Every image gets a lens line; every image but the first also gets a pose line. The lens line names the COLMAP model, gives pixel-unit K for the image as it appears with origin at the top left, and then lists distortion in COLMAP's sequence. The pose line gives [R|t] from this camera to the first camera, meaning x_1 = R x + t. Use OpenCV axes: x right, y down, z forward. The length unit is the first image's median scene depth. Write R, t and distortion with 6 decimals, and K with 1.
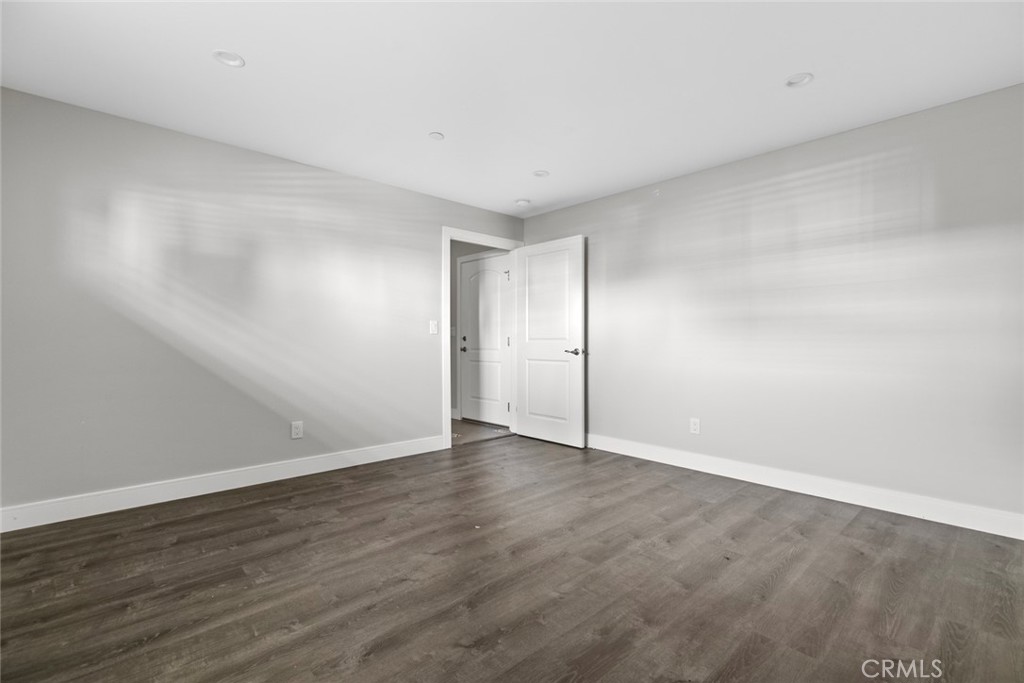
lens RADIAL K [[462.2, 0, 512.1], [0, 462.2, 341.3], [0, 0, 1]] dist [0.001360, 0.000263]
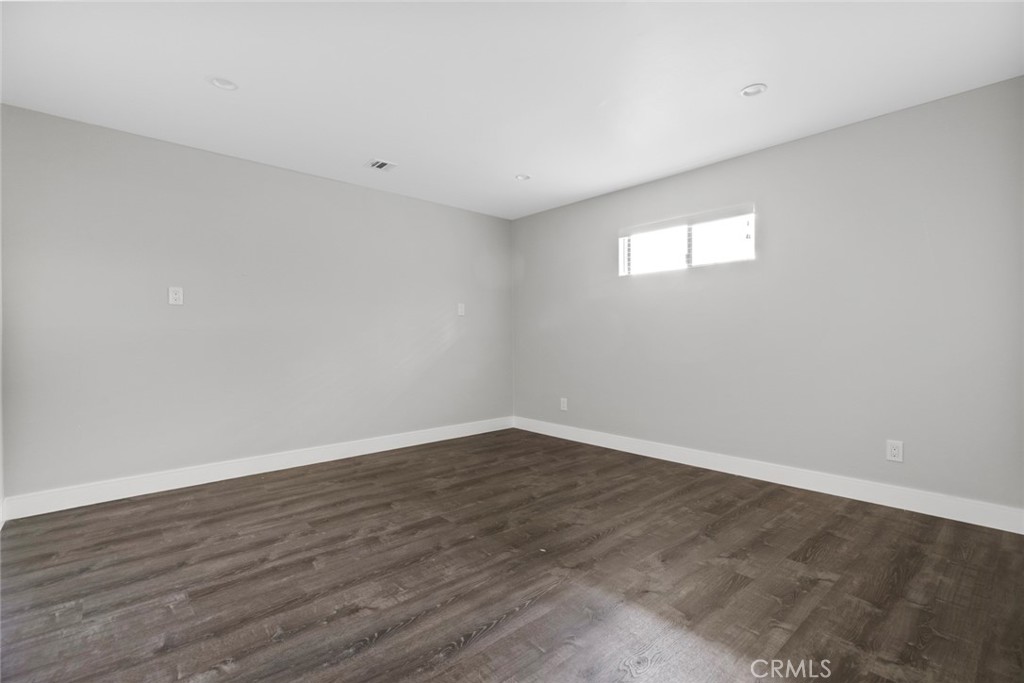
lens RADIAL K [[462.2, 0, 511.8], [0, 462.2, 340.5], [0, 0, 1]] dist [0.001360, 0.000263]
pose [[-0.999822, 0.001203, 0.018841, -0.034561], [0.001259, 0.999995, 0.002916, 0.000862], [-0.018837, 0.002939, -0.999818, 1.952408]]
